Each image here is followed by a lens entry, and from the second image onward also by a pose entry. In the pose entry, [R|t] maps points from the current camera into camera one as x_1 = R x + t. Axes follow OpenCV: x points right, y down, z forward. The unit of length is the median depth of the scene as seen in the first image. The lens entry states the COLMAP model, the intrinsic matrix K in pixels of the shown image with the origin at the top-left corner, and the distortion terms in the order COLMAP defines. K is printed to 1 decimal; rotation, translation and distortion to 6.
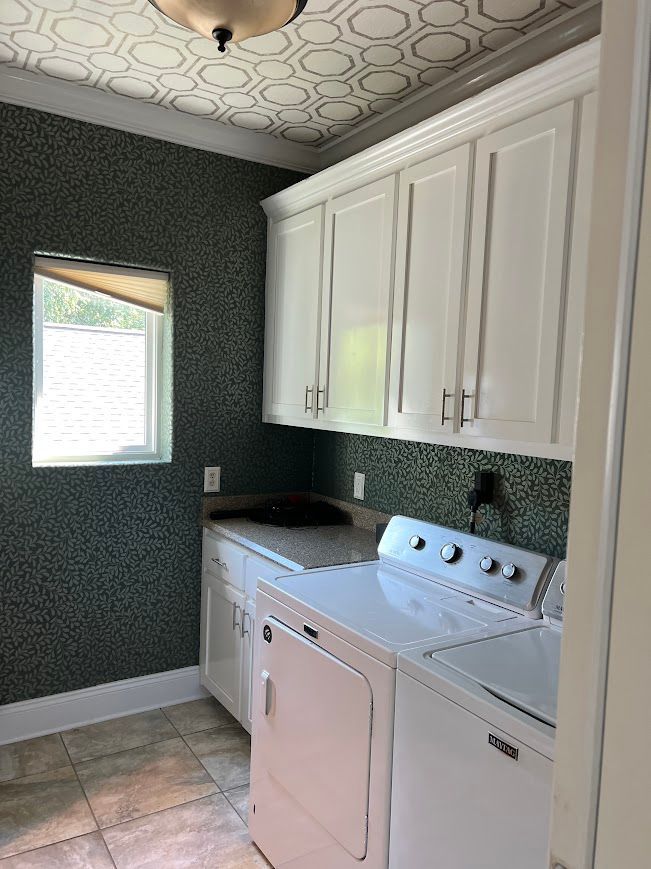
lens RADIAL K [[665.8, 0, 323.2], [0, 665.8, 439.4], [0, 0, 1]] dist [0.057659, -0.067259]
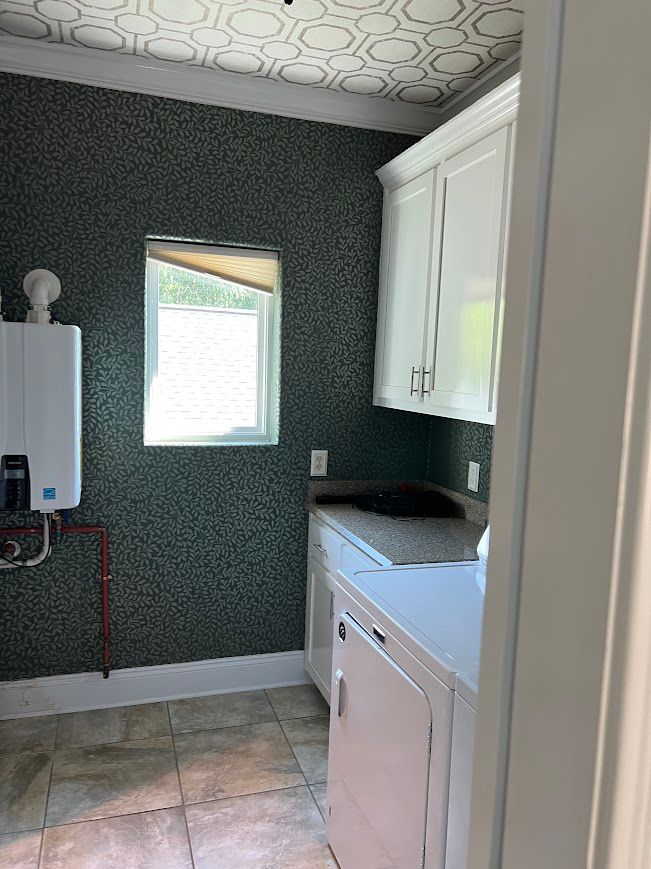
lens RADIAL K [[665.8, 0, 323.1], [0, 665.8, 436.2], [0, 0, 1]] dist [0.057659, -0.067259]
pose [[0.968189, 0.026142, -0.248851, 0.087972], [-0.020134, 0.999442, 0.026658, -0.006237], [0.249409, -0.020799, 0.968175, 0.065626]]
